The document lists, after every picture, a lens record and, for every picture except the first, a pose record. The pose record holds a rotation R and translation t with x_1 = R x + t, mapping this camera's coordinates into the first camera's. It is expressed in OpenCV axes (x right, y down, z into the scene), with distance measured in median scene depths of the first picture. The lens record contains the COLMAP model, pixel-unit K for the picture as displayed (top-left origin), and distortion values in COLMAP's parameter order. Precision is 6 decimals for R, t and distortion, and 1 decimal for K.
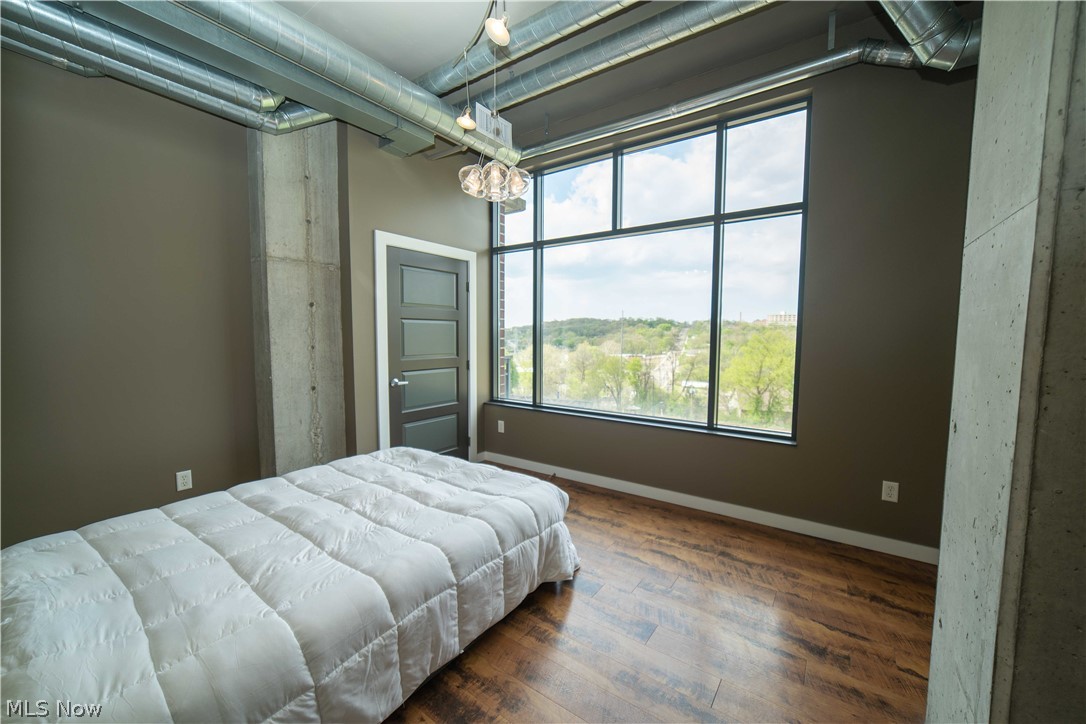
lens RADIAL K [[431.1, 0, 534.2], [0, 431.1, 357.6], [0, 0, 1]] dist [-0.013720, 0.000470]
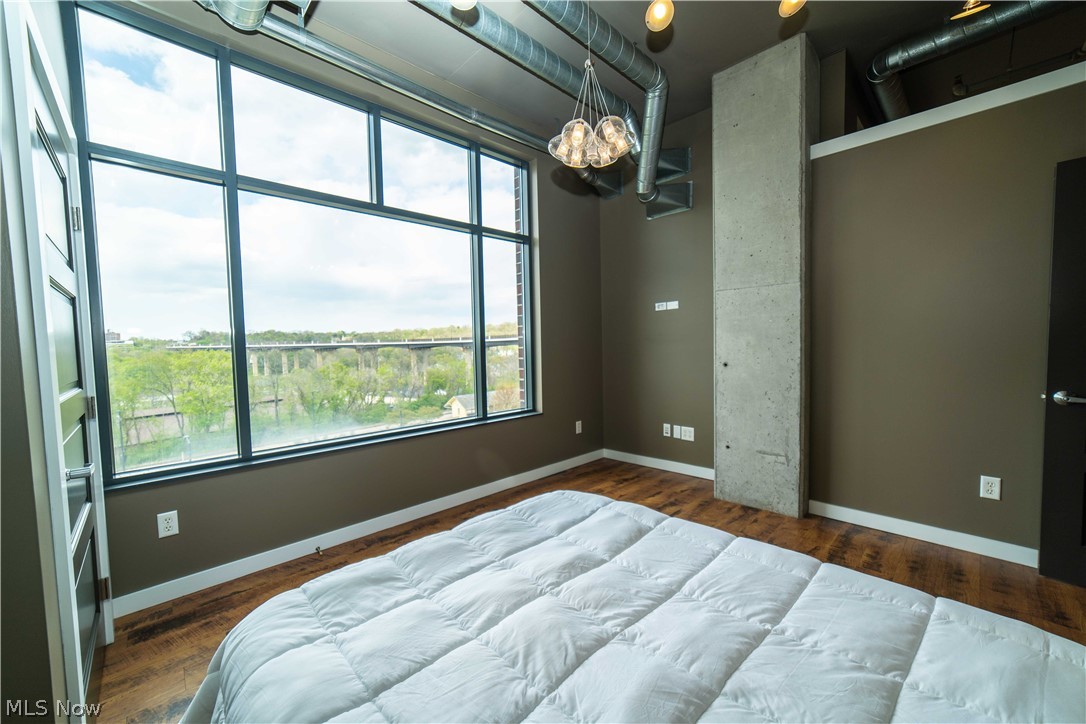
lens RADIAL K [[429.3, 0, 547.5], [0, 429.3, 364.0], [0, 0, 1]] dist [-0.015914, 0.005356]
pose [[0.149488, -0.053427, 0.987319, -0.852242], [0.076691, 0.996157, 0.042294, -0.013756], [-0.985785, 0.069396, 0.153011, 0.877022]]
